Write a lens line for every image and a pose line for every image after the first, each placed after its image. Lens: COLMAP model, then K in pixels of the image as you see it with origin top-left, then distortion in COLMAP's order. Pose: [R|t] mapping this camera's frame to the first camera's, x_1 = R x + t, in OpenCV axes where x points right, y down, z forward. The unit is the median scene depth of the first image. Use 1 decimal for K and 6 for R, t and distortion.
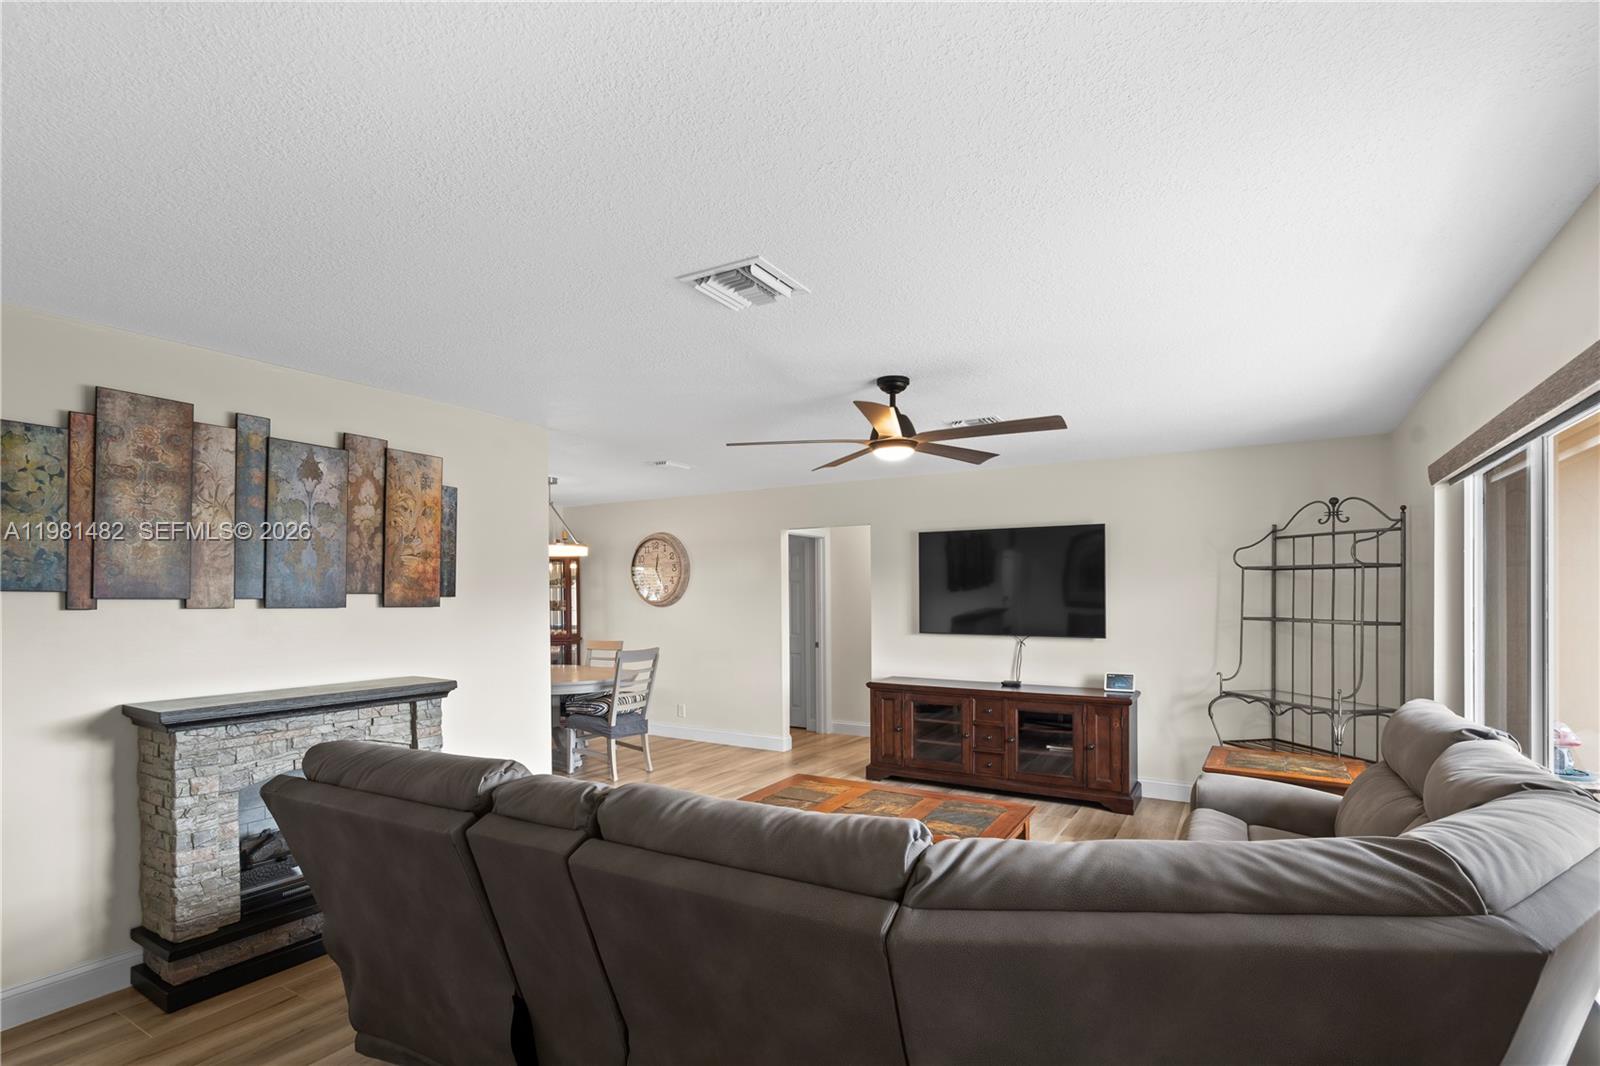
lens RADIAL K [[773.7, 0, 804.2], [0, 773.7, 594.4], [0, 0, 1]] dist [-0.000923, 0.000063]
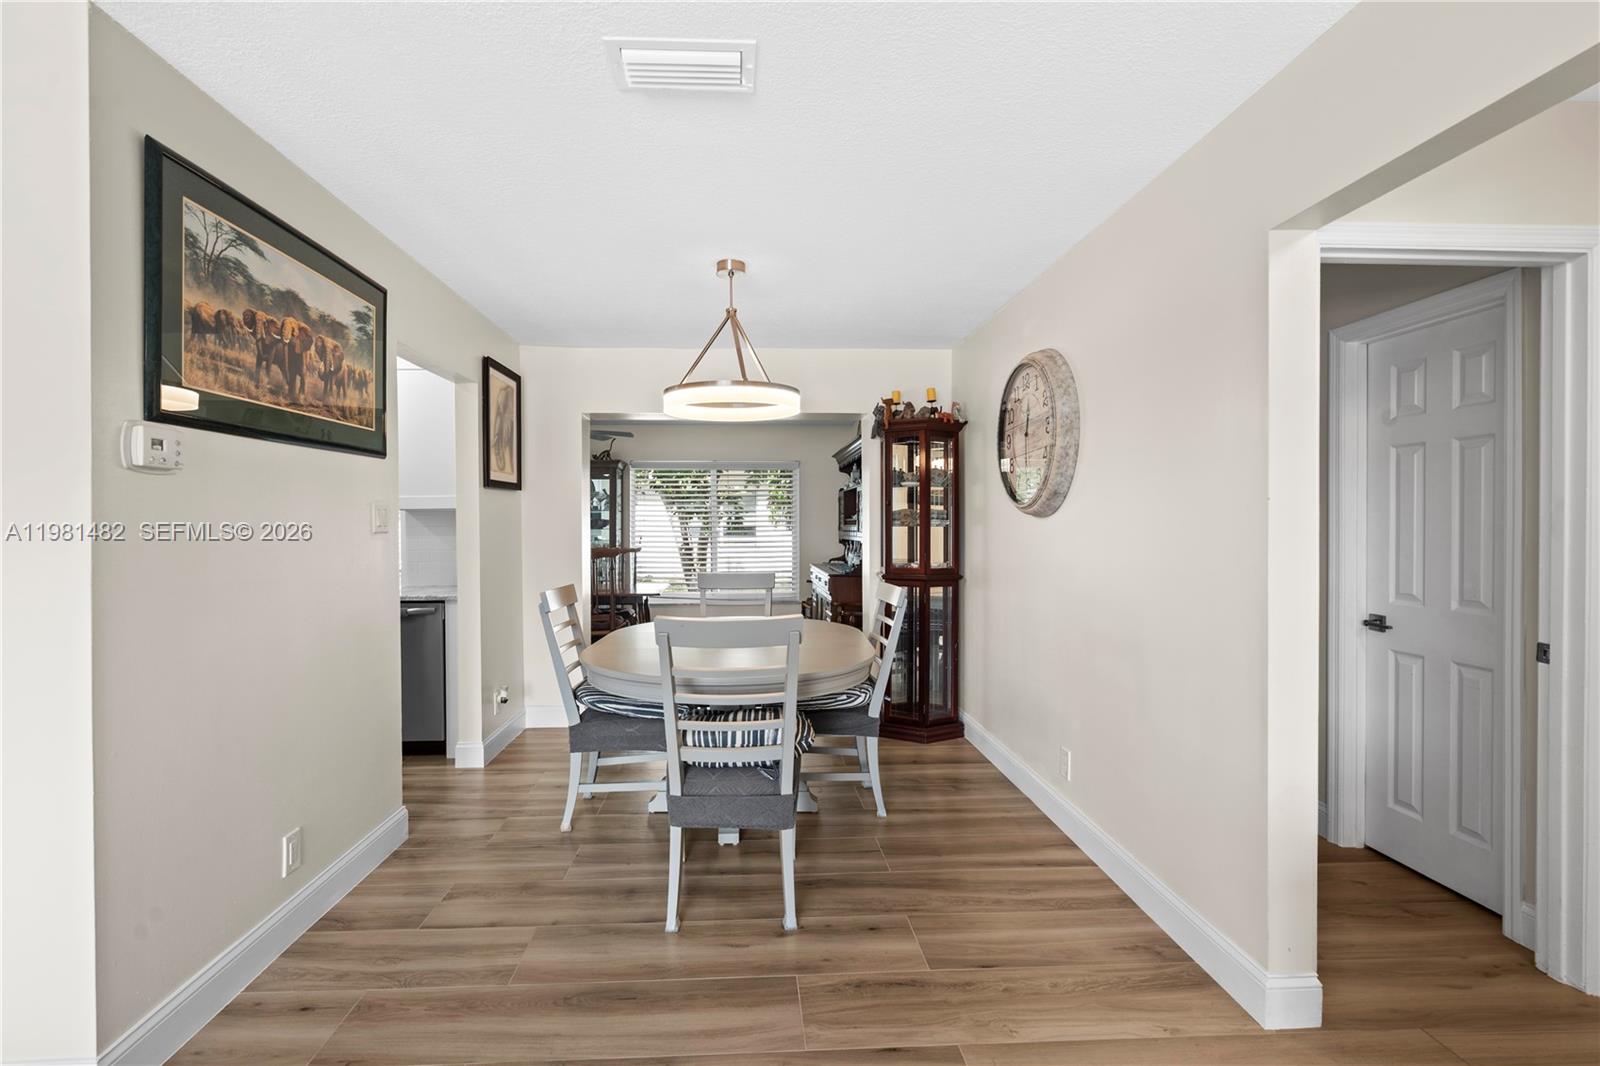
lens RADIAL K [[730.1, 0, 797.2], [0, 730.1, 525.3], [0, 0, 1]] dist [-0.001391, 0.000527]
pose [[0.568263, 0.007415, -0.822813, 0.089179], [-0.003467, 0.999972, 0.006618, 0.019962], [0.822840, -0.000908, 0.568273, 0.693034]]
